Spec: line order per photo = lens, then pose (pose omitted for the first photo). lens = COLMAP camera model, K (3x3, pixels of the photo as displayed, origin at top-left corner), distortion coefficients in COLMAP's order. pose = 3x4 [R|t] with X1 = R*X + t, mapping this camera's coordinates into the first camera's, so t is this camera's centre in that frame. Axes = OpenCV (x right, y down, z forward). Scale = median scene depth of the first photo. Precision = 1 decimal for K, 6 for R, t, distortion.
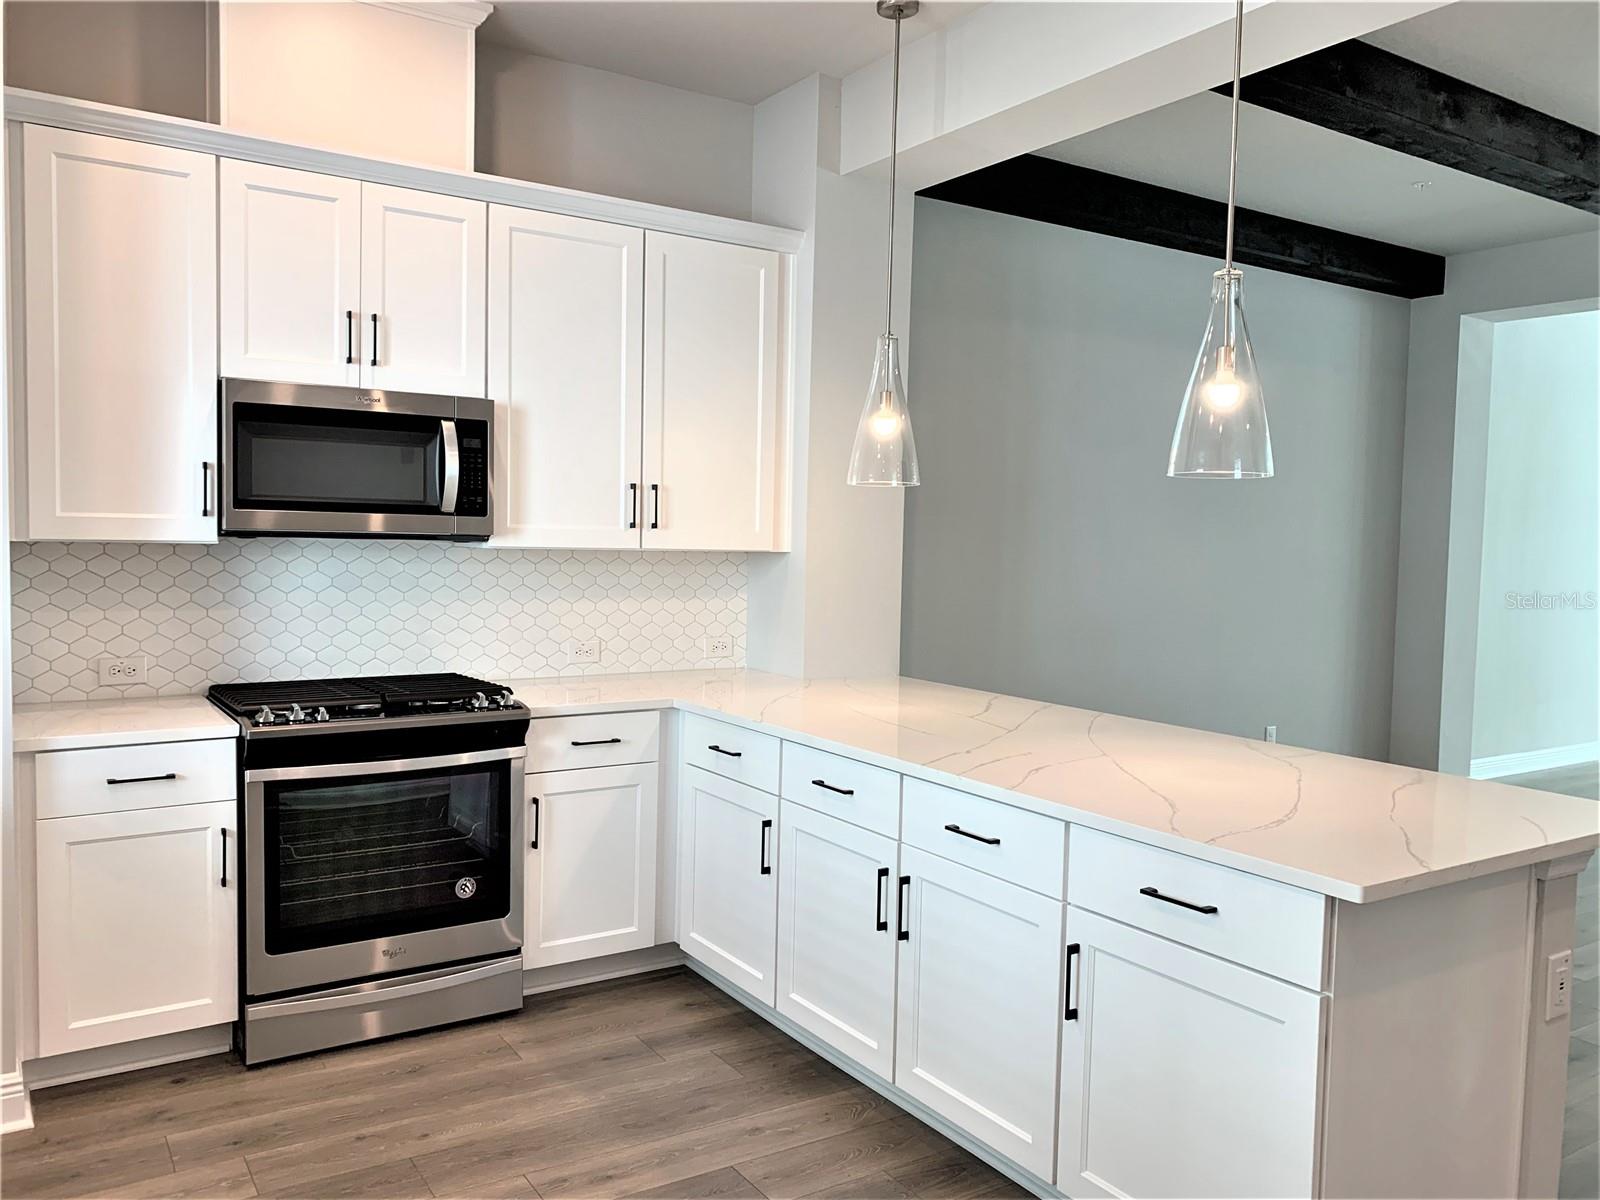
lens RADIAL K [[1224.7, 0, 806.6], [0, 1224.7, 592.7], [0, 0, 1]] dist [0.017805, -0.011547]
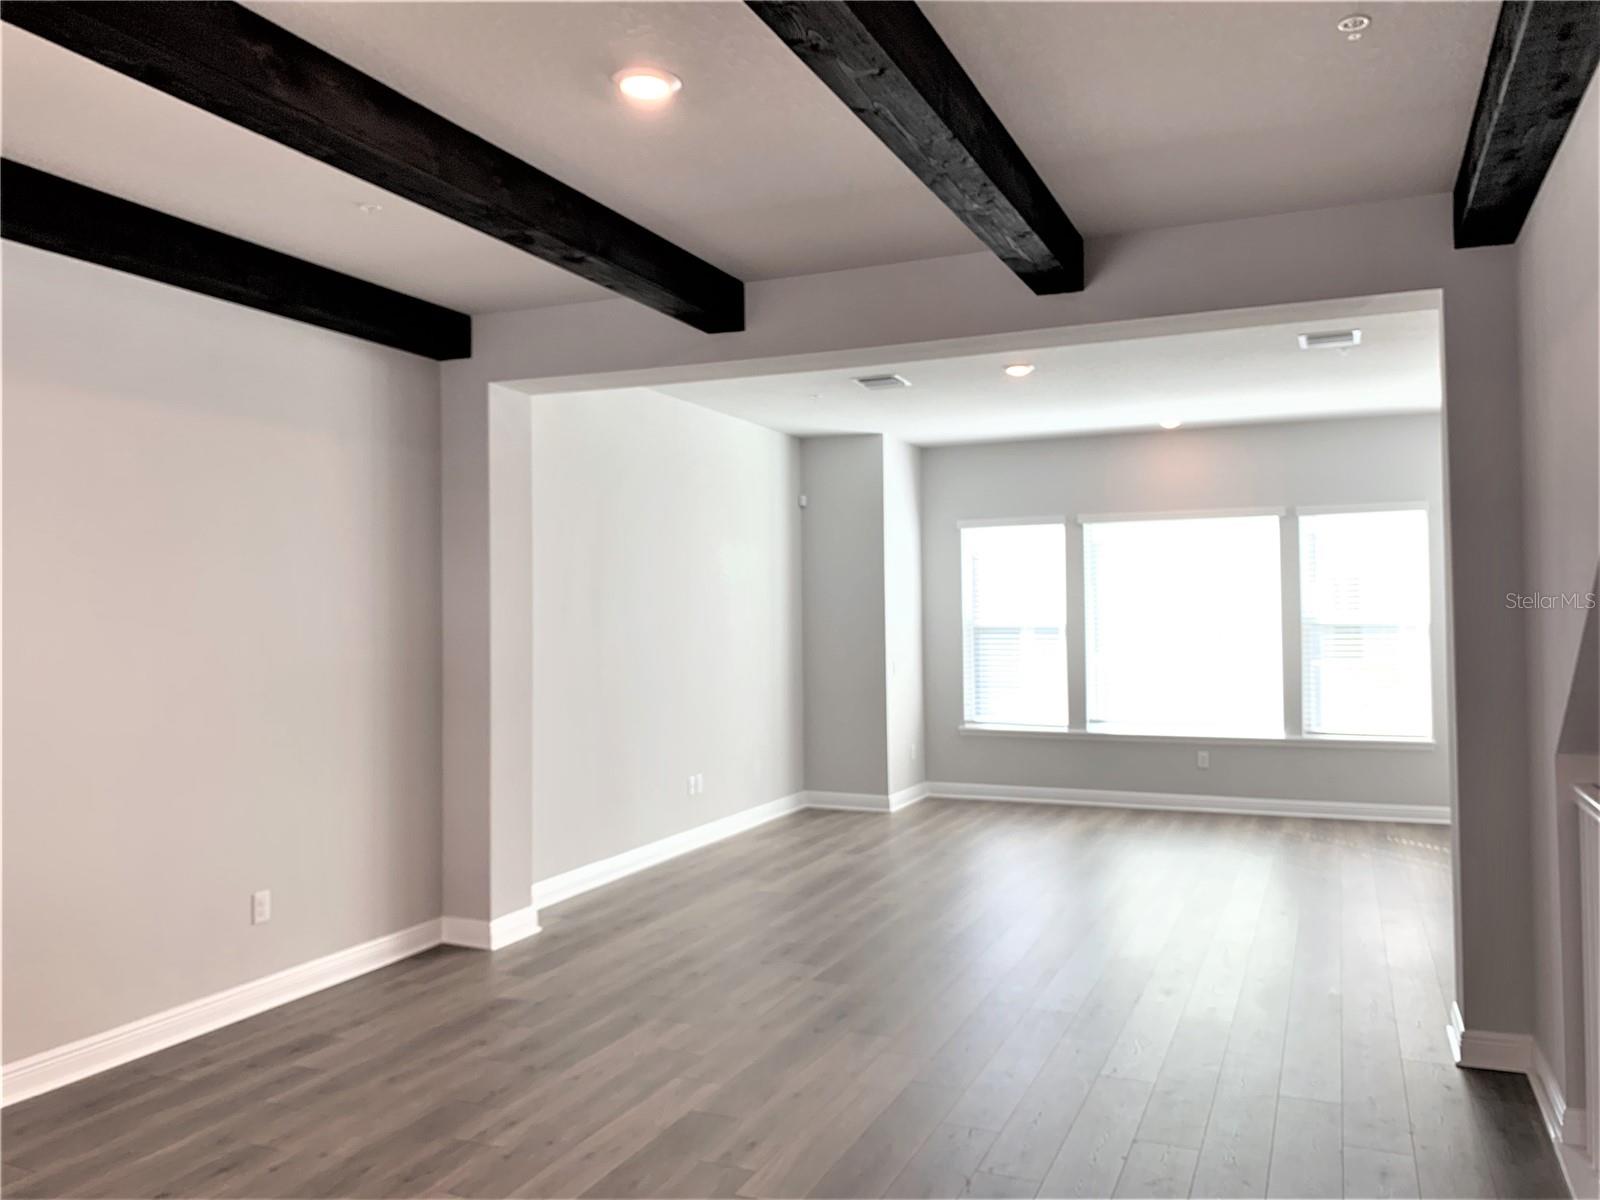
lens RADIAL K [[1224.7, 0, 806.6], [0, 1224.7, 592.7], [0, 0, 1]] dist [0.017805, -0.011547]
pose [[0.833044, -0.019057, 0.552879, 0.354885], [0.055124, 0.997292, -0.048683, -0.030091], [-0.550454, 0.071032, 0.831838, 0.232639]]
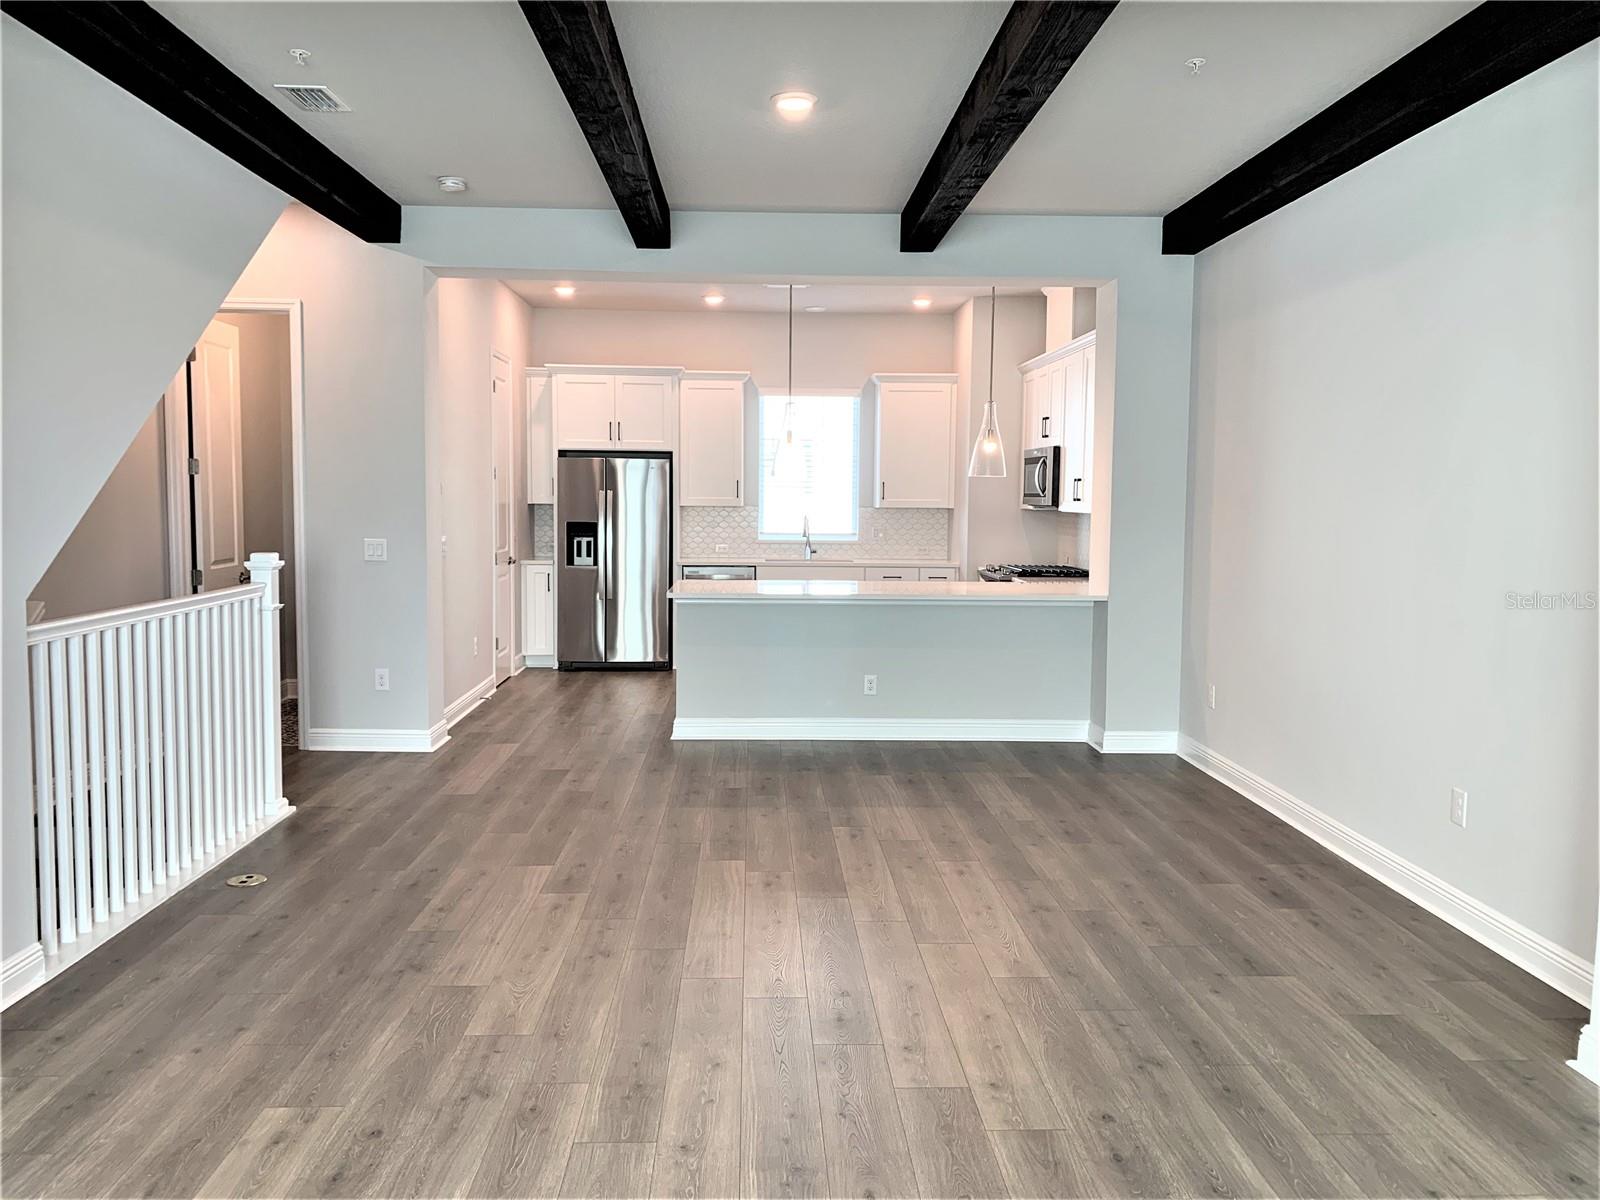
lens RADIAL K [[1224.7, 0, 806.6], [0, 1224.7, 592.7], [0, 0, 1]] dist [0.017805, -0.011547]
pose [[-0.511729, 0.038995, -0.858262, 1.788144], [-0.064577, 0.994398, 0.083684, -0.042899], [0.856717, 0.098247, -0.506344, 1.637663]]
